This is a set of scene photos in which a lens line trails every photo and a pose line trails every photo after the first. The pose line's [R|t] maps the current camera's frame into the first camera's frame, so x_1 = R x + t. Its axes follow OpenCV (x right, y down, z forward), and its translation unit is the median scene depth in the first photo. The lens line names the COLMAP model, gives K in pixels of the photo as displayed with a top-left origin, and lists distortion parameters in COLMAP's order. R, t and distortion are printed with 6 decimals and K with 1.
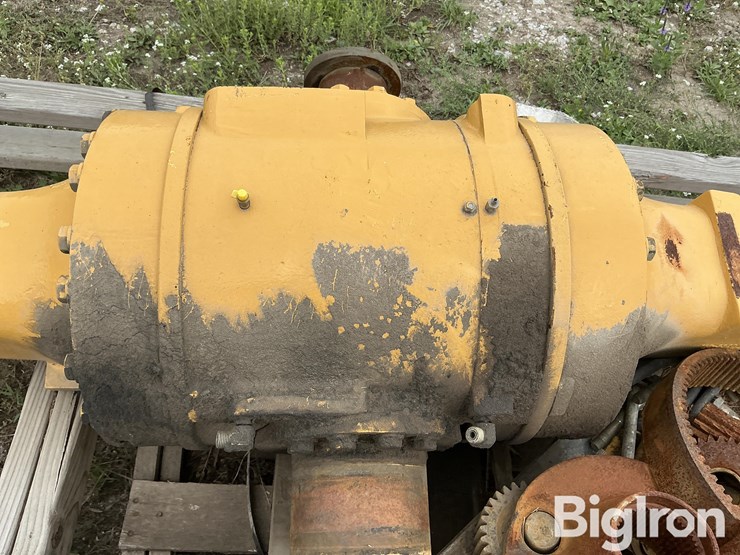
lens RADIAL K [[619.3, 0, 370.0], [0, 619.3, 277.5], [0, 0, 1]] dist [0.148112, -0.321967]
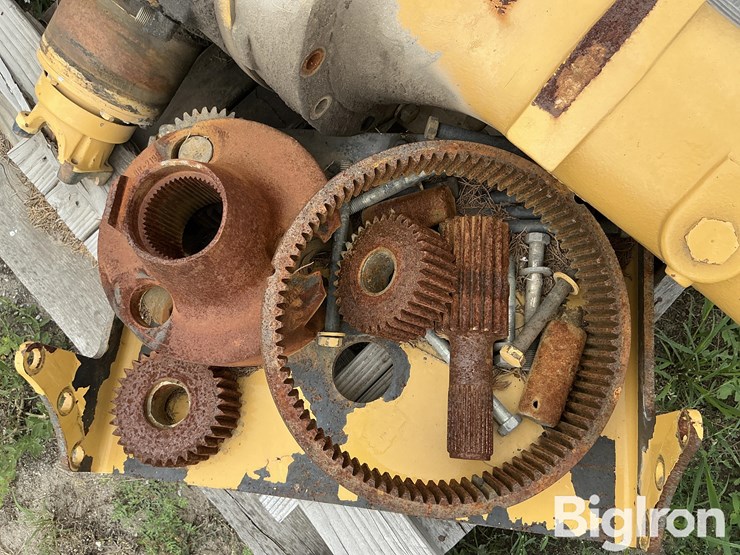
lens RADIAL K [[619.3, 0, 370.0], [0, 619.3, 277.5], [0, 0, 1]] dist [0.148112, -0.321967]
pose [[0.662127, 0.698247, -0.272101, 0.913199], [-0.428617, 0.650702, 0.626797, -0.224279], [0.614715, -0.298392, 0.730128, 0.407925]]
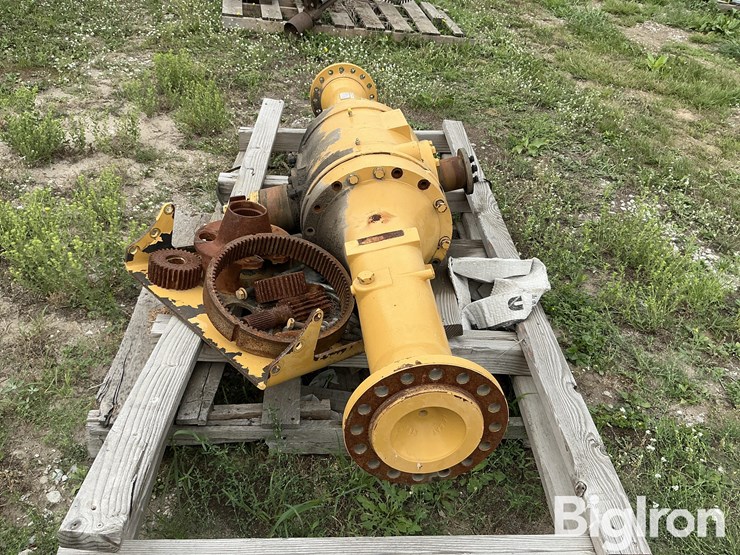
lens RADIAL K [[619.3, 0, 370.0], [0, 619.3, 277.5], [0, 0, 1]] dist [0.148112, -0.321967]
pose [[0.069039, 0.464754, -0.882744, 2.825426], [-0.844072, 0.498875, 0.196638, -0.393908], [0.531767, 0.731524, 0.426727, 0.296660]]
